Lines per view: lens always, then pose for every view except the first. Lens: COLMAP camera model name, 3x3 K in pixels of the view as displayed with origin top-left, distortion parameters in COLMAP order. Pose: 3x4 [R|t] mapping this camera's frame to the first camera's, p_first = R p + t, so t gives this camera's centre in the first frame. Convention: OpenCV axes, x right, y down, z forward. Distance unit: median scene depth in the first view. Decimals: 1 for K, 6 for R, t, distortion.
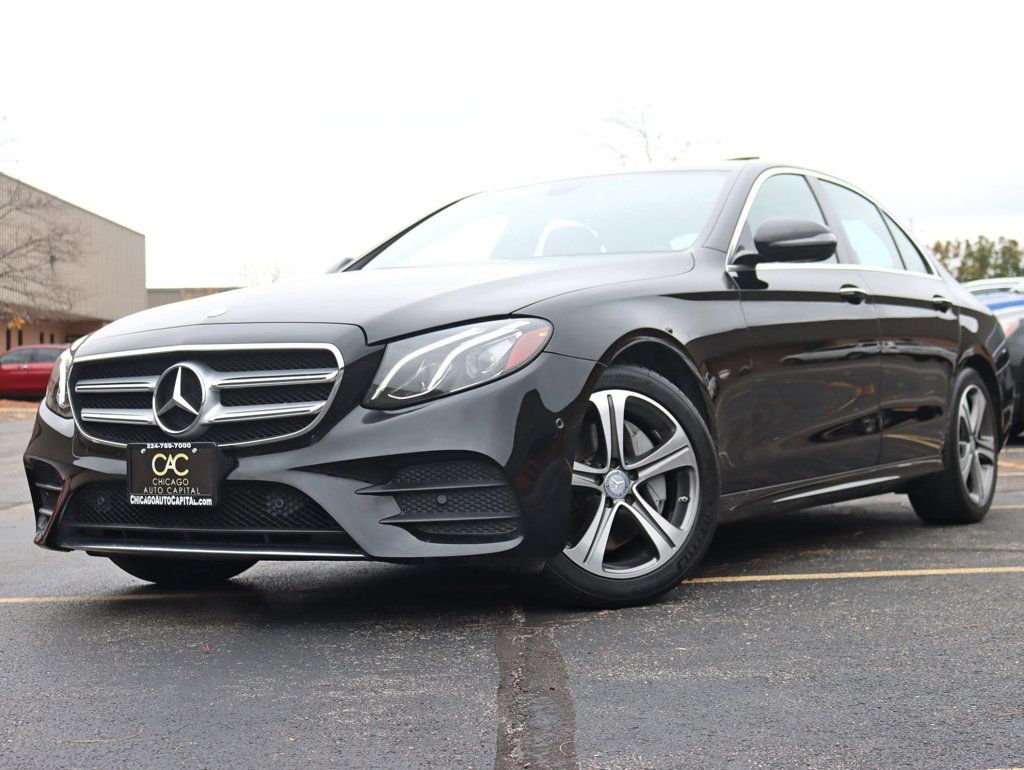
lens RADIAL K [[1501.1, 0, 514.6], [0, 1501.1, 390.4], [0, 0, 1]] dist [0.019135, 0.000000]
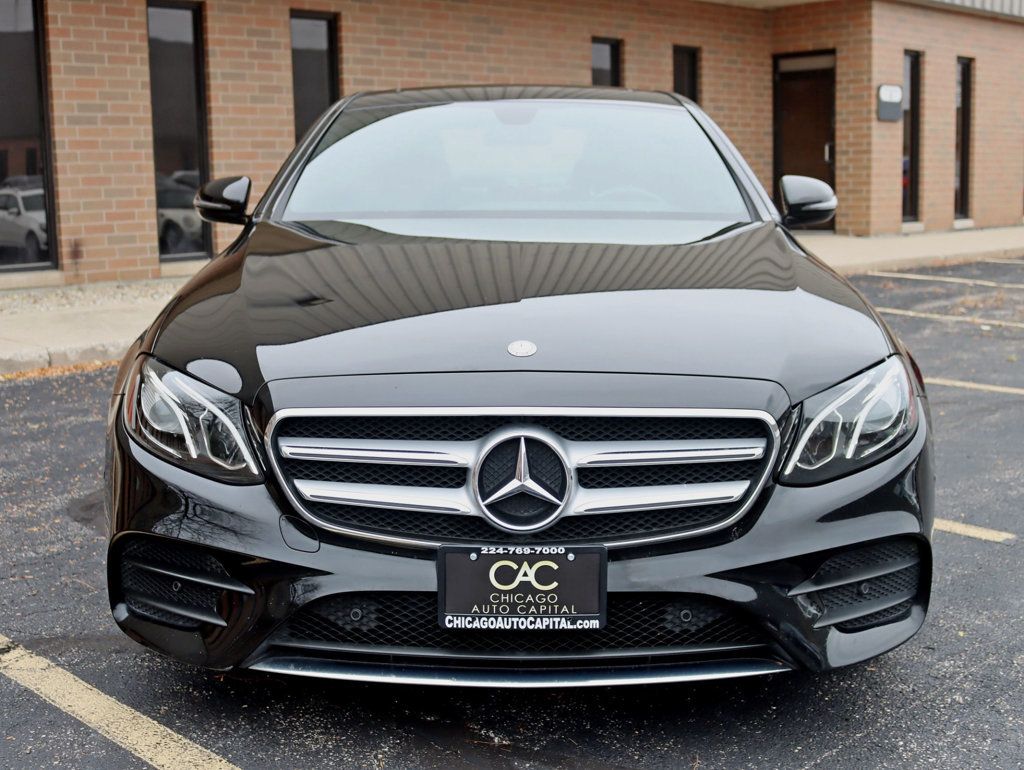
lens RADIAL K [[1282.8, 0, 513.0], [0, 1282.8, 386.0], [0, 0, 1]] dist [-0.105146, 0.000000]
pose [[0.851313, -0.058077, 0.521434, -0.540519], [-0.034167, 0.985608, 0.165559, -0.139231], [-0.523544, -0.158759, 0.837076, 0.497530]]
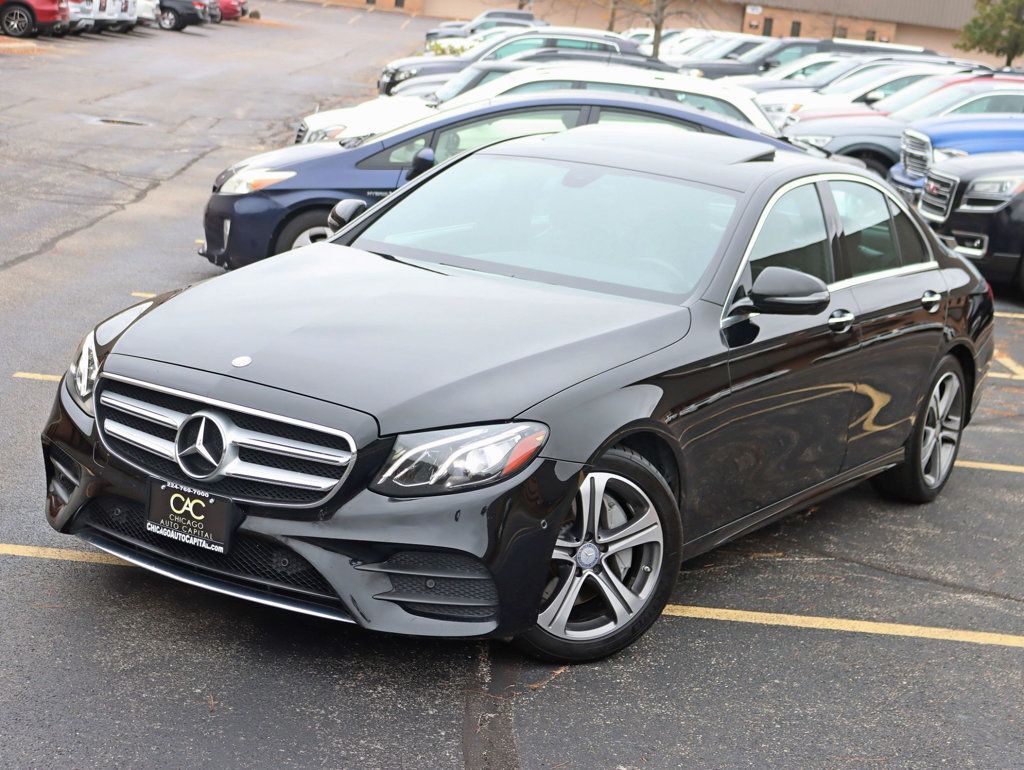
lens RADIAL K [[1629.2, 0, 510.5], [0, 1629.2, 376.7], [0, 0, 1]] dist [0.055192, 0.000000]
pose [[0.991404, 0.126544, 0.033225, -0.046353], [-0.130590, 0.972618, 0.192253, -0.298716], [-0.007987, -0.194939, 0.980783, -0.151315]]
